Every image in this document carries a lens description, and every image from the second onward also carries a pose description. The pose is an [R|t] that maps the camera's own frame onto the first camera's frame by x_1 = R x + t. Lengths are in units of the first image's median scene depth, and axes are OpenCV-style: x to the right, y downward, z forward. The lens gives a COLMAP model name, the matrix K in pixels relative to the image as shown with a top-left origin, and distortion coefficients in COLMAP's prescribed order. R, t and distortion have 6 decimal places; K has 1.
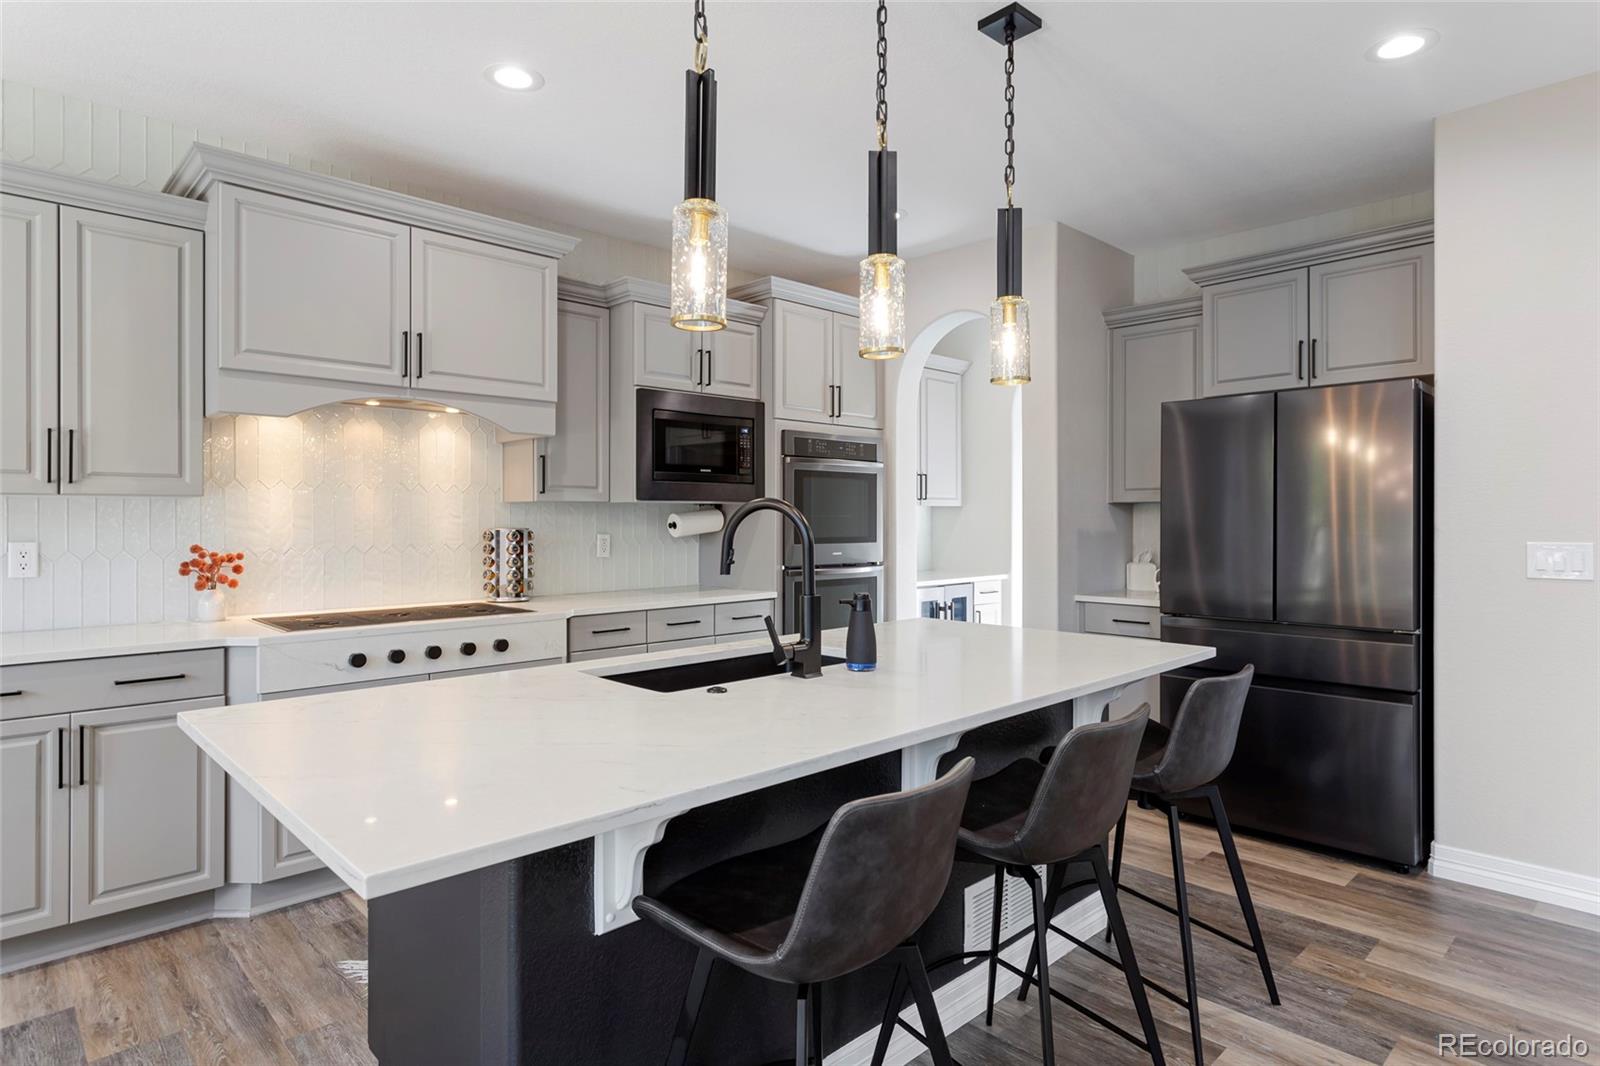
lens RADIAL K [[878.4, 0, 797.3], [0, 878.4, 519.2], [0, 0, 1]] dist [0.002132, 0.001042]
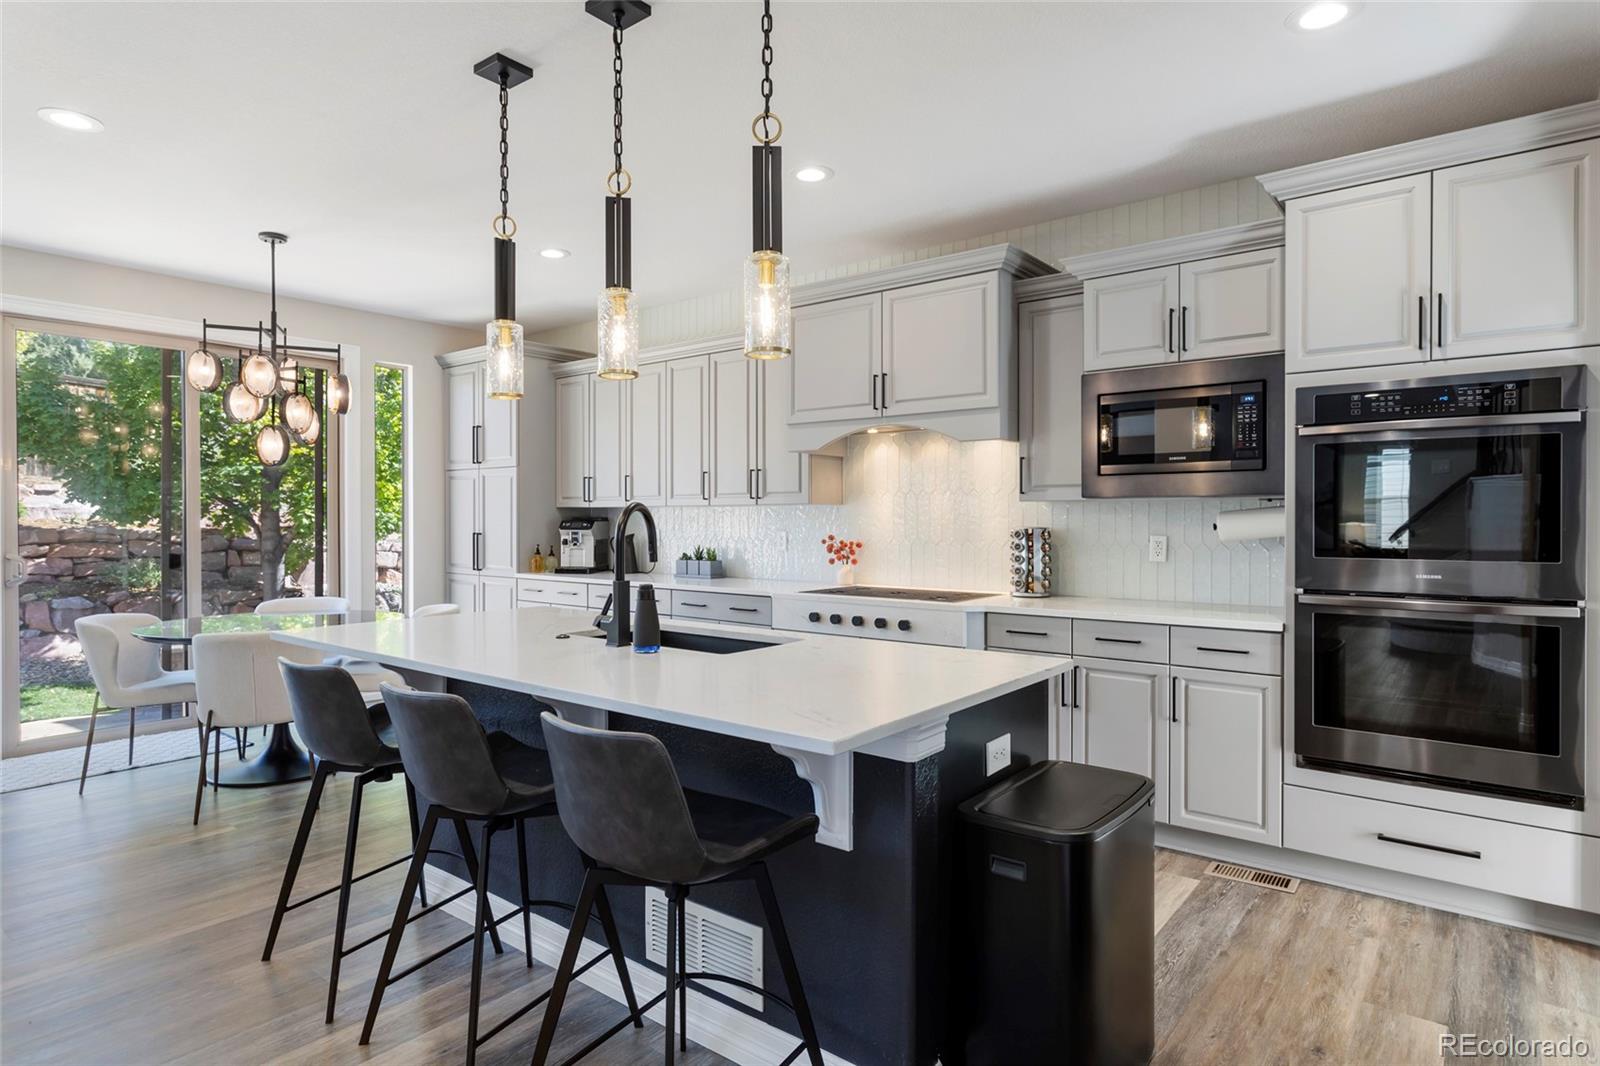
lens RADIAL K [[878.4, 0, 797.3], [0, 878.4, 532.3], [0, 0, 1]] dist [0.002132, 0.001042]
pose [[0.127773, 0.017520, -0.991649, 0.741430], [0.000072, 0.999844, 0.017674, -0.002506], [0.991803, -0.002330, 0.127752, 0.638746]]
